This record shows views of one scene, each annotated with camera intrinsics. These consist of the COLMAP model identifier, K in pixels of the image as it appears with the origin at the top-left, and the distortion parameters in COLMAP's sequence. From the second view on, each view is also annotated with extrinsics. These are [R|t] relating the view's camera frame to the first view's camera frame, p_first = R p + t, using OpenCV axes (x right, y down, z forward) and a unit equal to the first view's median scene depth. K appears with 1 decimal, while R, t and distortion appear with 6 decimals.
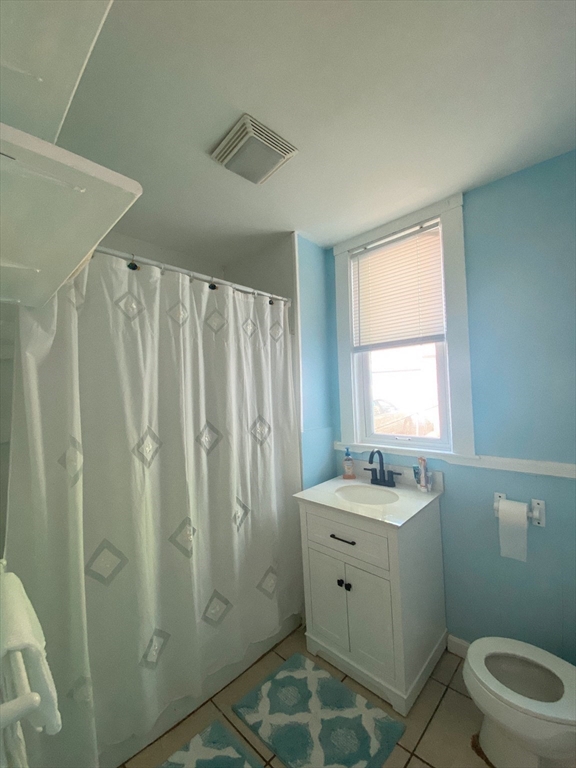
lens RADIAL K [[314.1, 0, 288.0], [0, 314.1, 384.0], [0, 0, 1]] dist [0.032371, -0.026983]
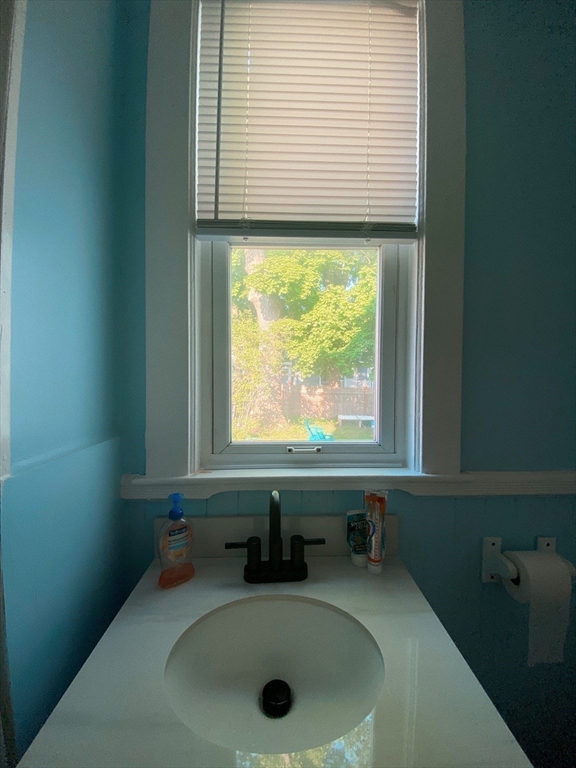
lens RADIAL K [[314.1, 0, 288.0], [0, 314.1, 384.0], [0, 0, 1]] dist [0.032371, -0.026983]
pose [[0.689171, 0.026424, 0.724117, 0.018674], [-0.055091, 0.998353, 0.016000, 0.072984], [-0.722501, -0.050919, 0.689492, 0.724559]]
